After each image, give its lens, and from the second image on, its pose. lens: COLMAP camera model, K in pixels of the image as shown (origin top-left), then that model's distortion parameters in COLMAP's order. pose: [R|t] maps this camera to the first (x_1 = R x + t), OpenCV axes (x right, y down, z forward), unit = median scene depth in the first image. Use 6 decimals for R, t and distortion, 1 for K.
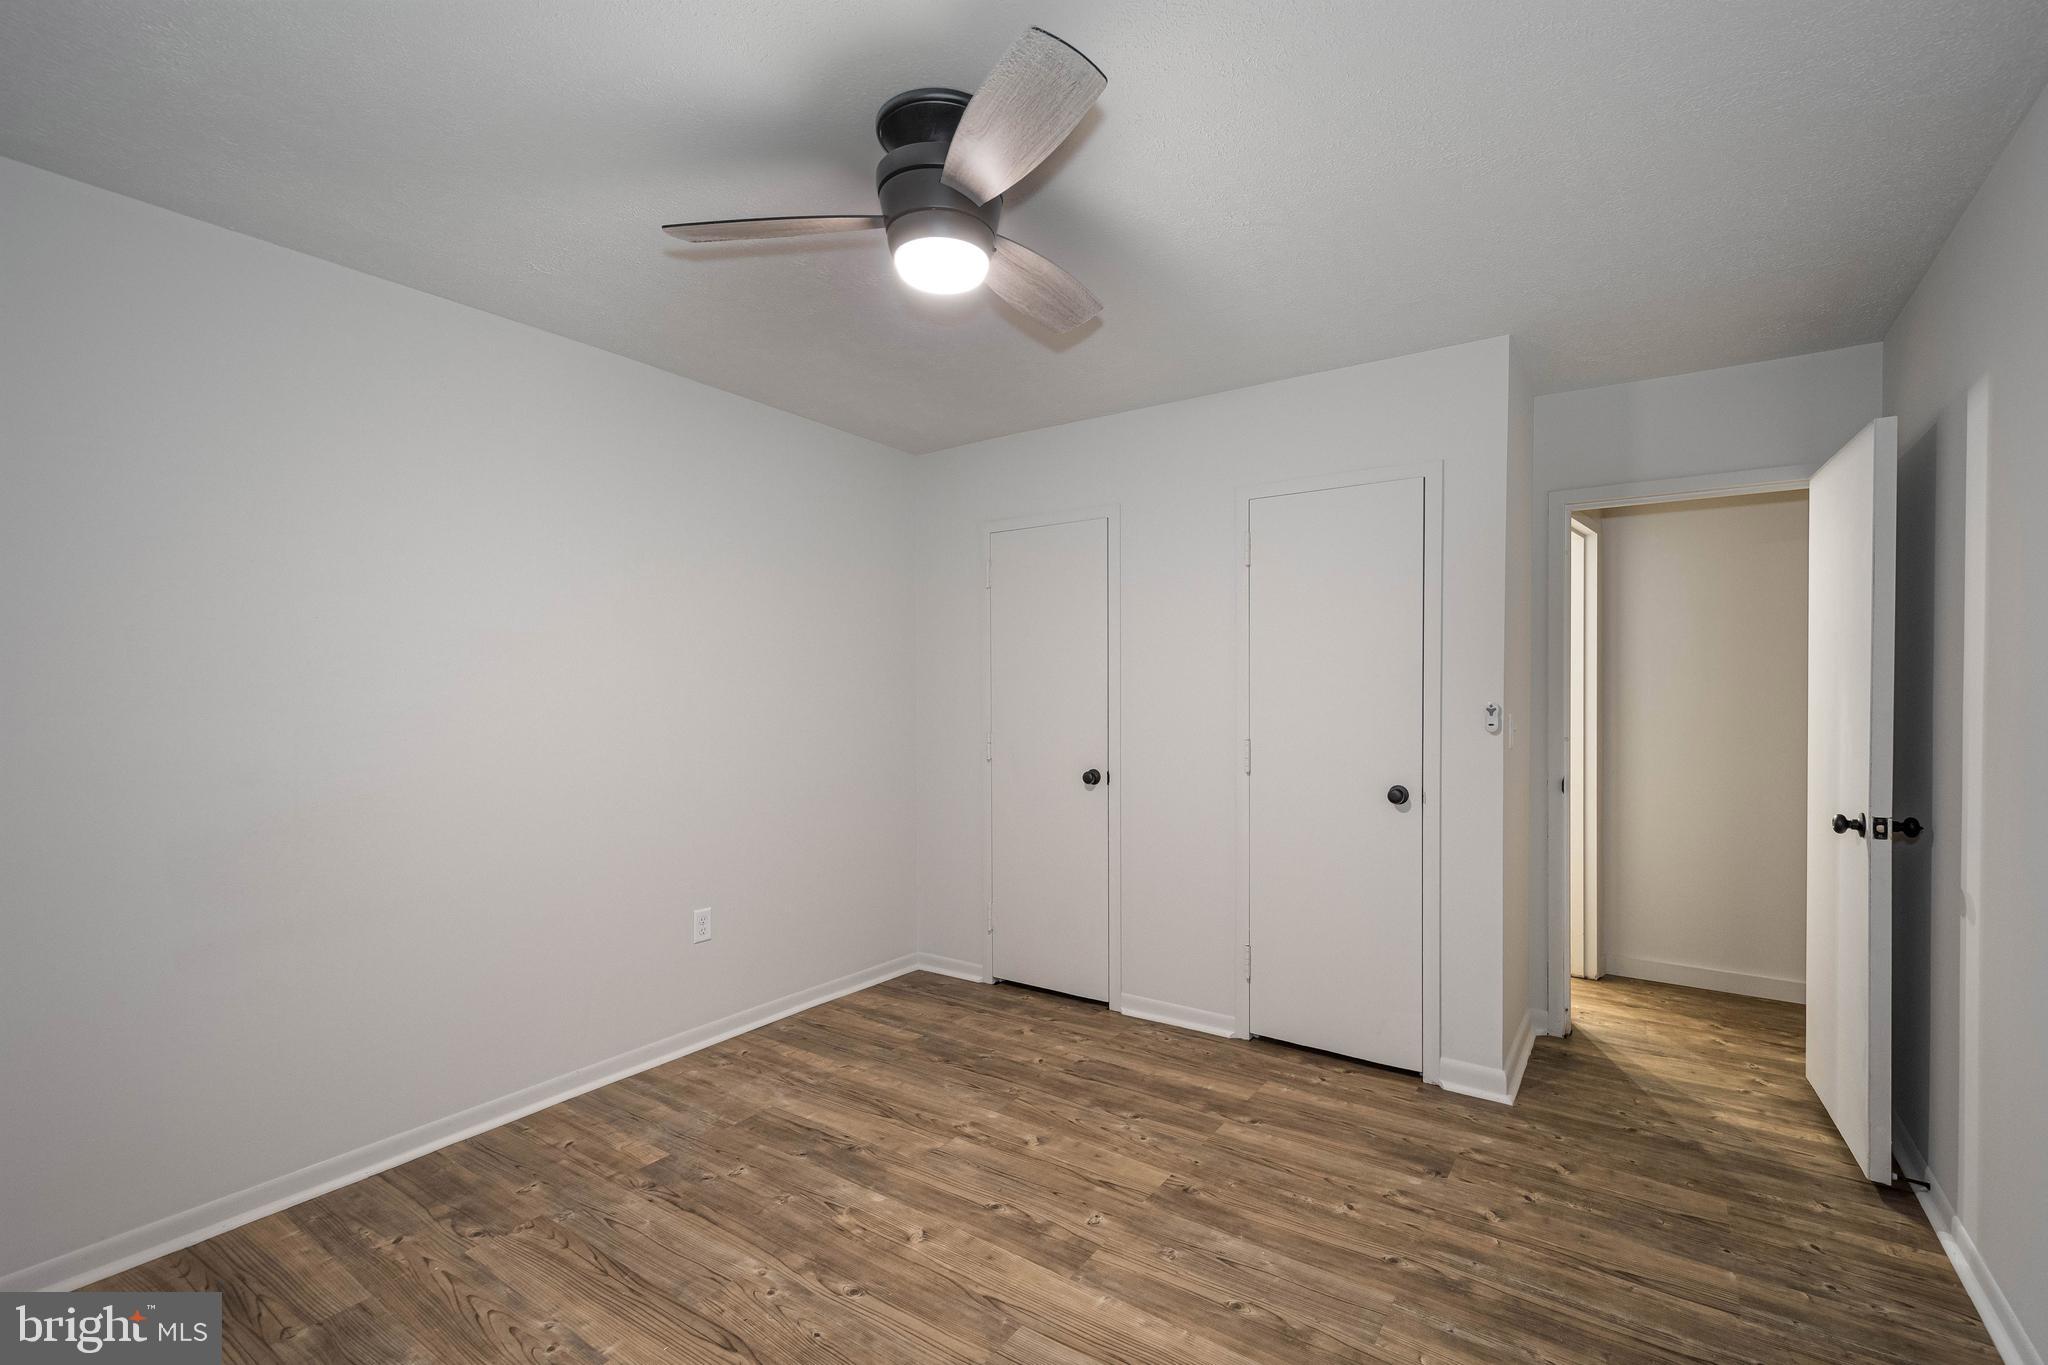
lens RADIAL K [[898.5, 0, 1029.5], [0, 898.5, 686.8], [0, 0, 1]] dist [-0.009886, 0.000601]
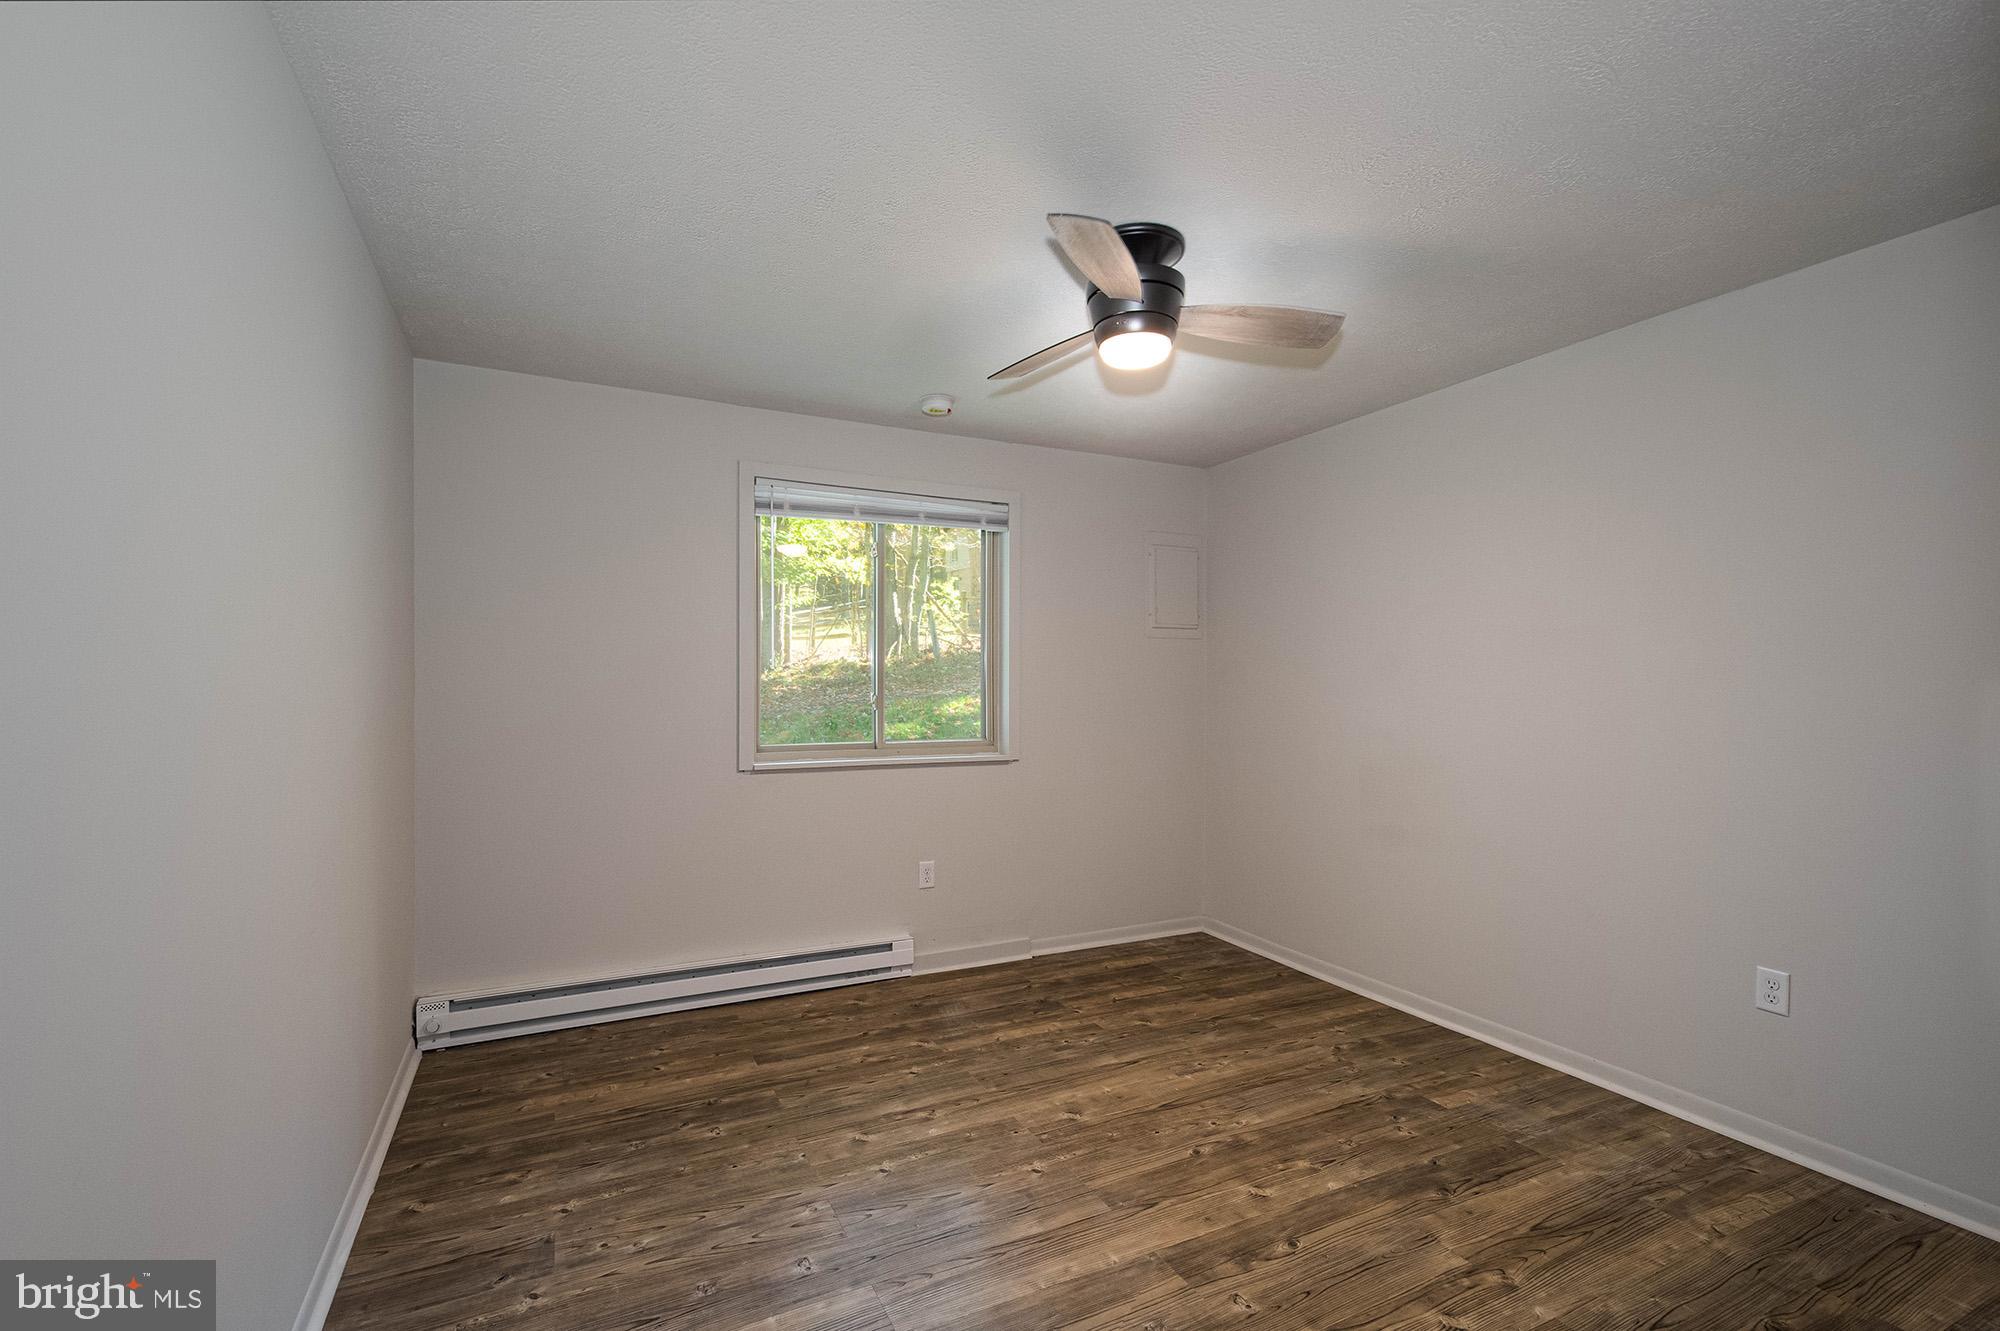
lens RADIAL K [[877.4, 0, 990.9], [0, 877.4, 671.5], [0, 0, 1]] dist [-0.009886, 0.000601]
pose [[-0.491538, -0.008701, -0.870813, 0.874614], [0.000366, 0.999948, -0.010197, 0.006601], [0.870856, -0.005331, -0.491509, 1.150227]]
